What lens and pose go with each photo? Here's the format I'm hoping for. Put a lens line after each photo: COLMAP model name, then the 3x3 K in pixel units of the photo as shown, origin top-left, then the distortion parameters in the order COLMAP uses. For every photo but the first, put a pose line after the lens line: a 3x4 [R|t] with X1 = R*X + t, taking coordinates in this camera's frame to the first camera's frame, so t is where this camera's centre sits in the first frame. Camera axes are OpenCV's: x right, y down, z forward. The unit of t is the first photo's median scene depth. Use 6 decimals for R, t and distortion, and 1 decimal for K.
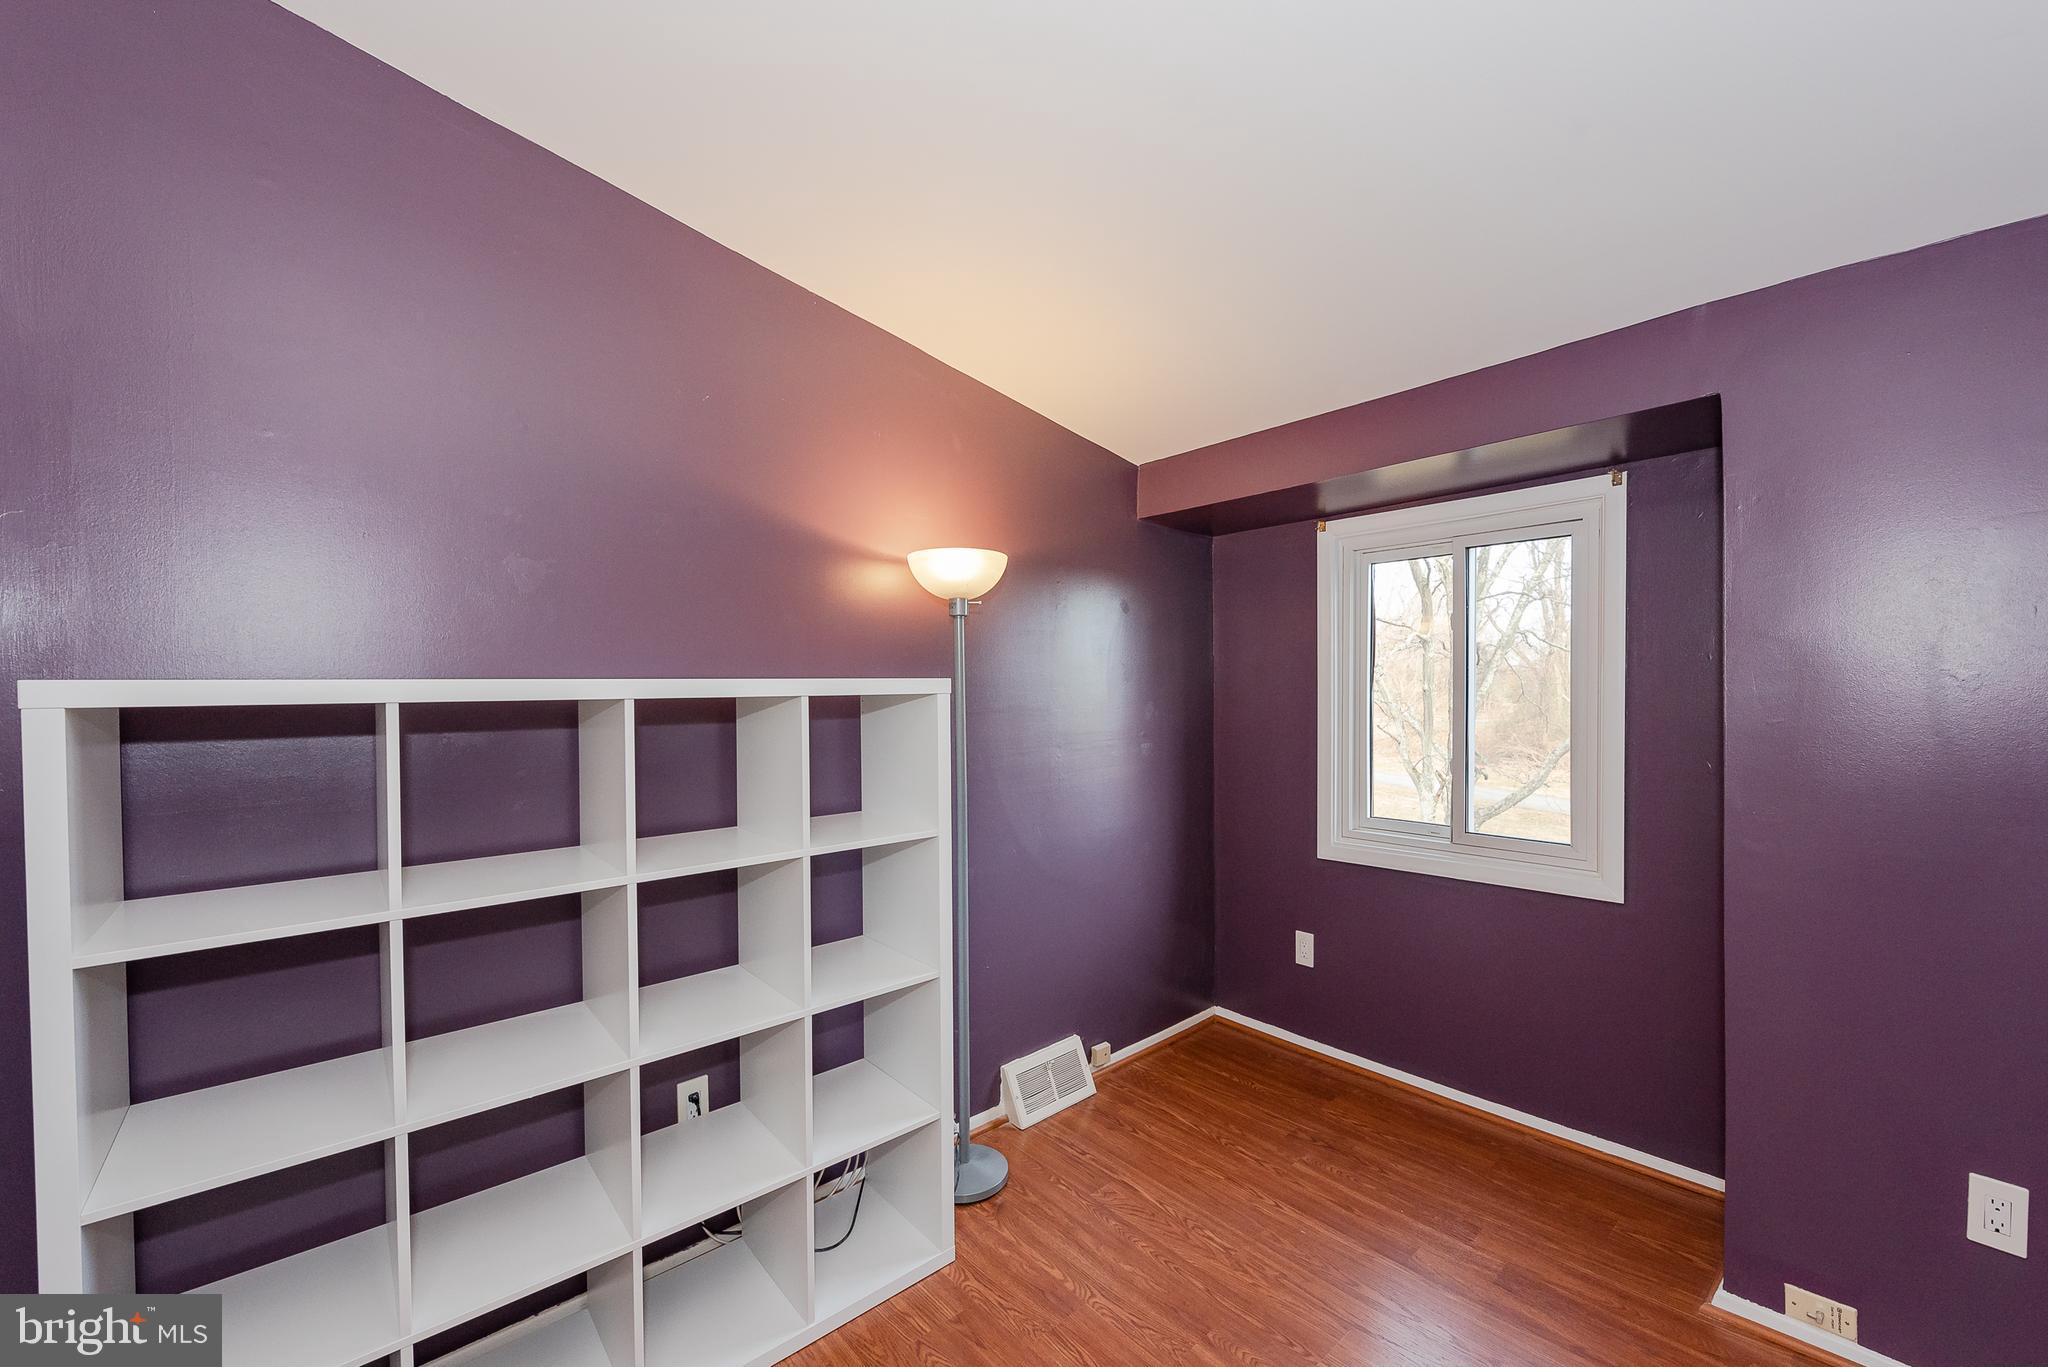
lens RADIAL K [[832.0, 0, 1024.0], [0, 832.0, 683.5], [0, 0, 1]] dist [-0.000832, -0.000461]
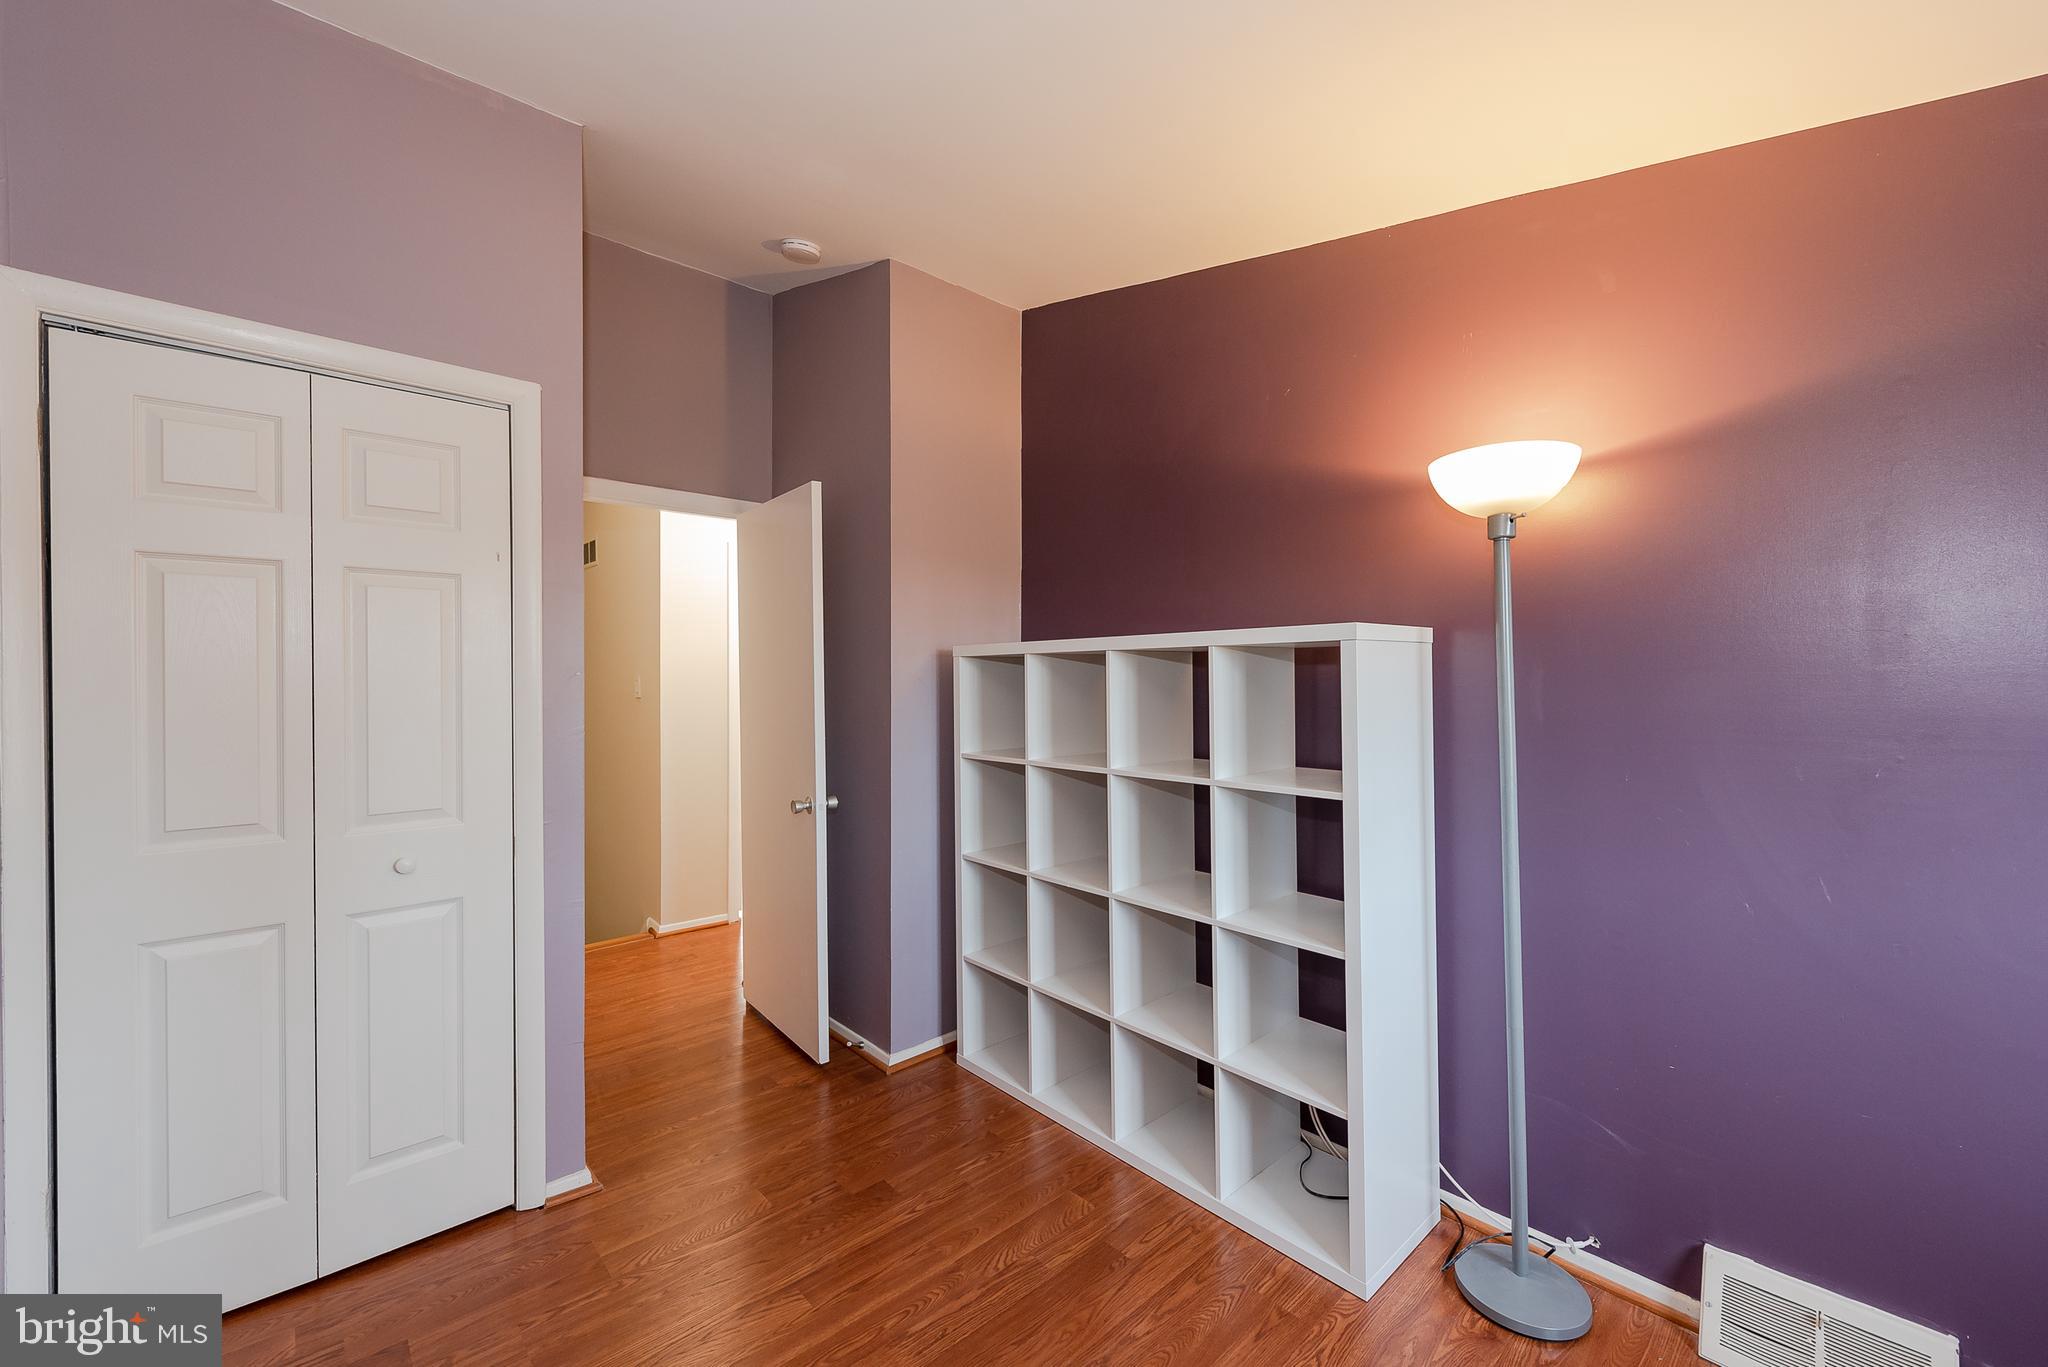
lens RADIAL K [[794.7, 0, 1032.6], [0, 794.7, 678.7], [0, 0, 1]] dist [0.020268, -0.006343]
pose [[0.018882, 0.001599, -0.999820, 0.754728], [0.005228, 0.999985, 0.001698, 0.052406], [0.999808, -0.005260, 0.018873, 0.662669]]
